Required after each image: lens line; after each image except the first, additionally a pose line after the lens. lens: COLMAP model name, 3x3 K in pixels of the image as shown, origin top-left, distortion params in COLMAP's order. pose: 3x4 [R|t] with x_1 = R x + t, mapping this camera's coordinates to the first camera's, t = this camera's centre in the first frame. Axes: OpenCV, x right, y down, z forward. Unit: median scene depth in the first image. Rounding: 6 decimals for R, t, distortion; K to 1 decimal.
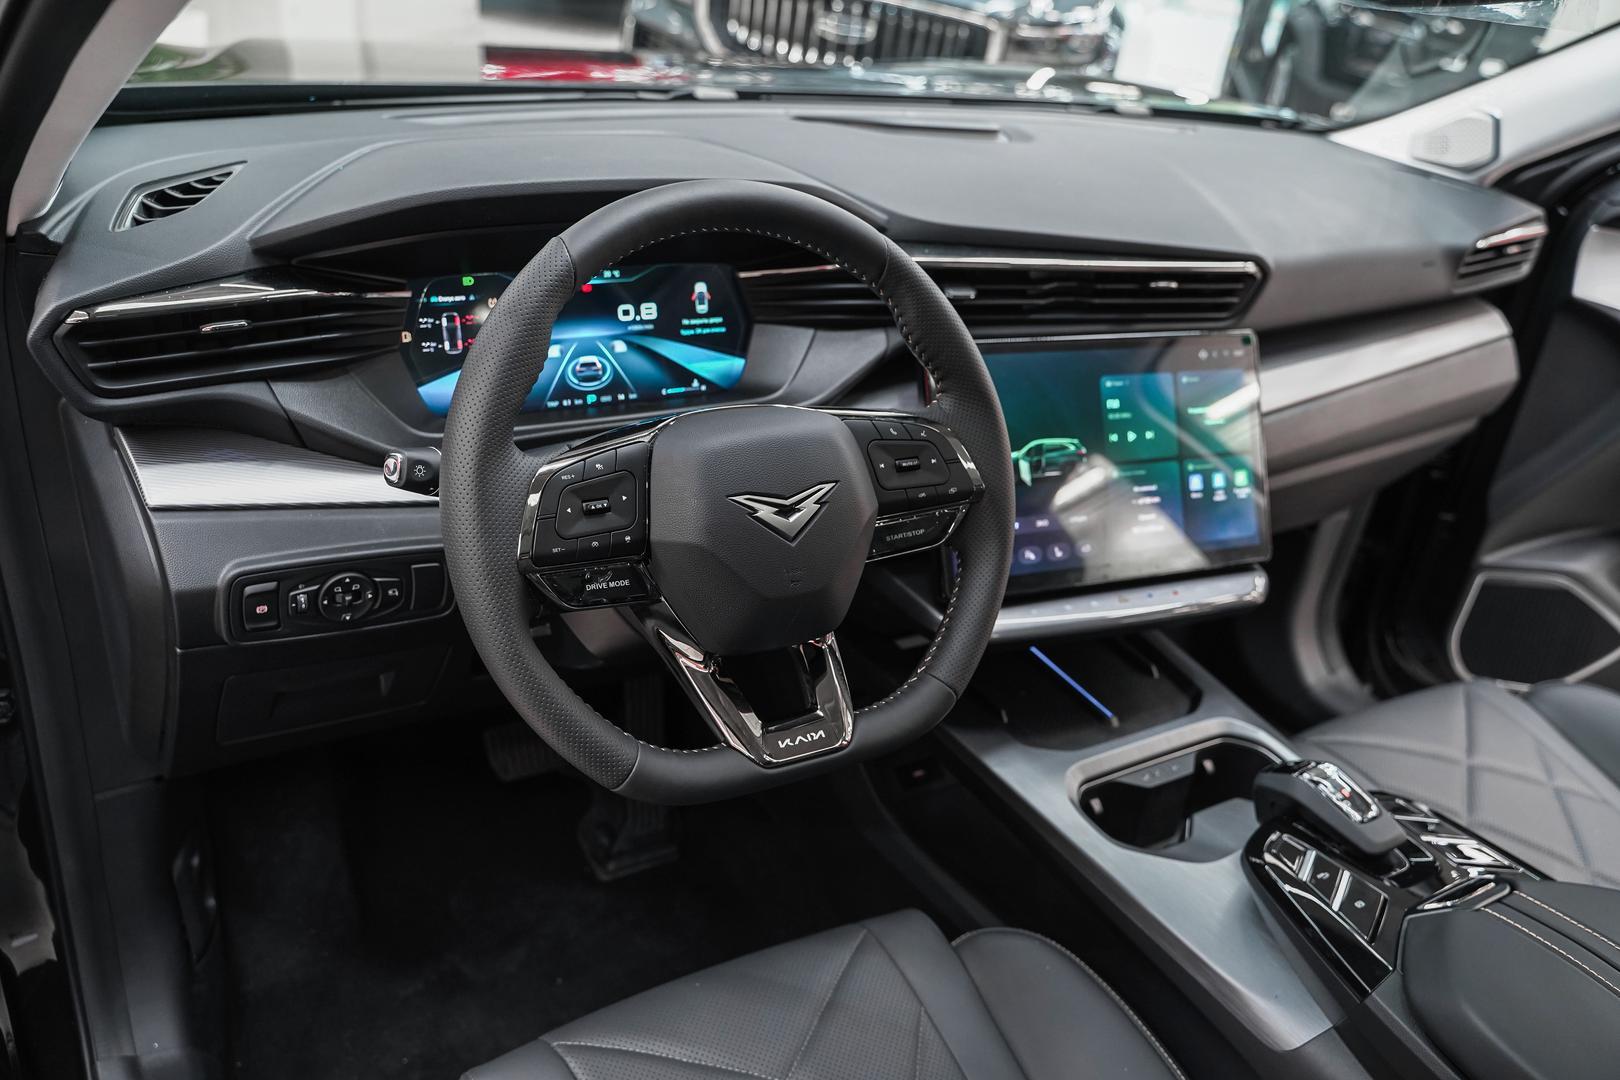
lens RADIAL K [[1294.2, 0, 810.0], [0, 1294.2, 540.0], [0, 0, 1]] dist [-0.006292, -0.004224]
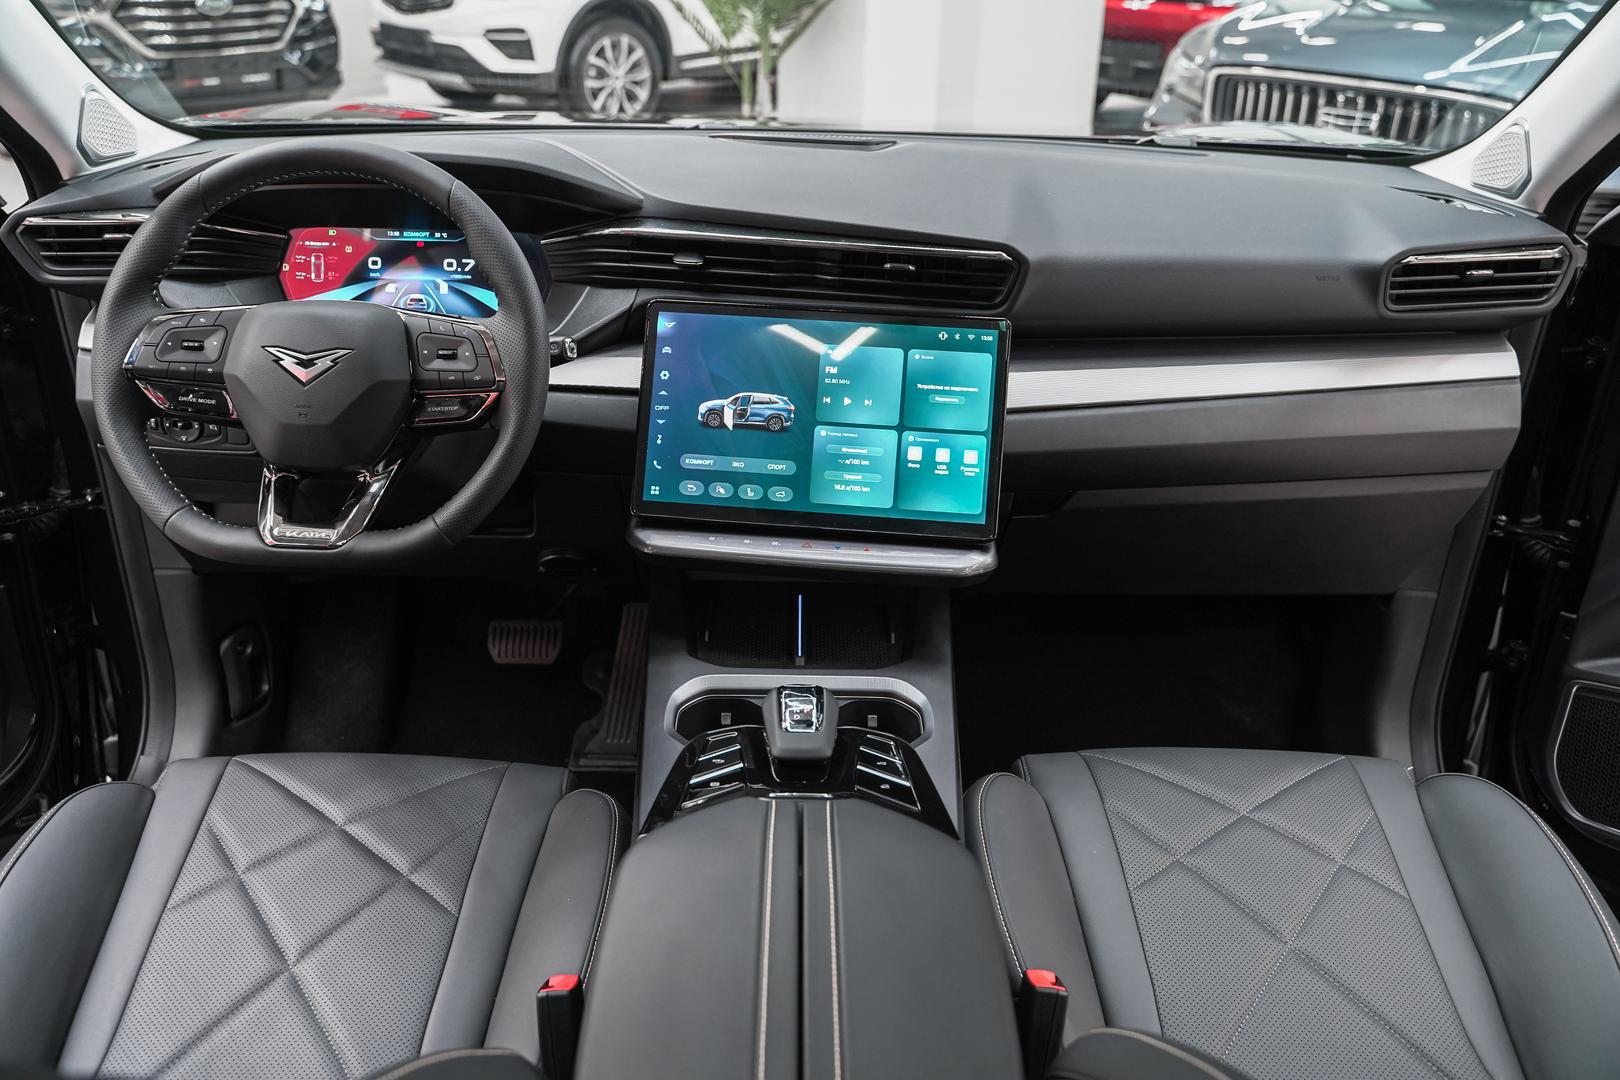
lens RADIAL K [[1294.2, 0, 810.0], [0, 1294.2, 540.0], [0, 0, 1]] dist [-0.006292, -0.004224]
pose [[0.849409, 0.125234, -0.512661, 0.896757], [-0.173367, 0.983738, -0.046936, 0.102974], [0.498446, 0.128746, 0.857307, 0.074862]]
